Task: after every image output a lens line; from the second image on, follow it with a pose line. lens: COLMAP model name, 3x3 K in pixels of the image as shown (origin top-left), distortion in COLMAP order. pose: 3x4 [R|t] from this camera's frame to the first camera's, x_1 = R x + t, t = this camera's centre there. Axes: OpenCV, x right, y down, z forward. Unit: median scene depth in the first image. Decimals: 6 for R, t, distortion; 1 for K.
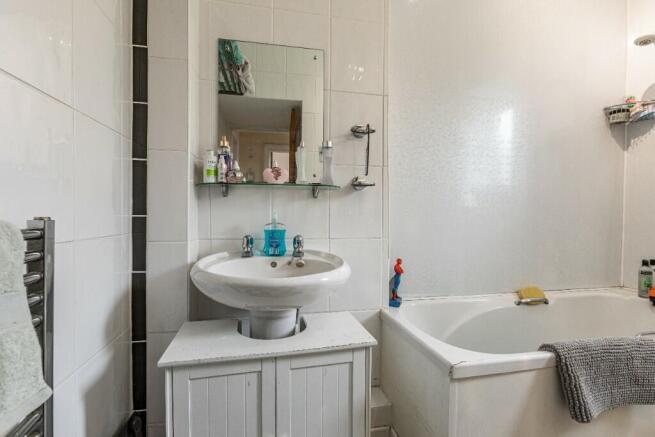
lens RADIAL K [[292.8, 0, 328.6], [0, 292.8, 220.0], [0, 0, 1]] dist [0.004516, 0.001227]
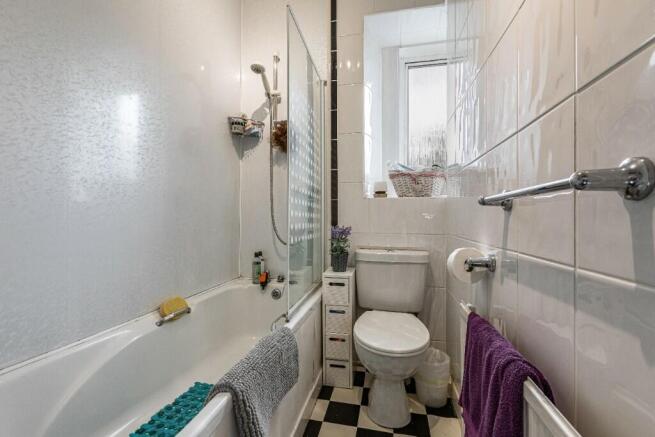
lens RADIAL K [[292.8, 0, 328.8], [0, 292.8, 219.5], [0, 0, 1]] dist [0.004516, 0.001227]
pose [[0.395667, -0.008307, 0.918357, 0.086345], [0.005929, 0.999961, 0.006491, -0.004472], [-0.918375, 0.002877, 0.395701, 0.242335]]
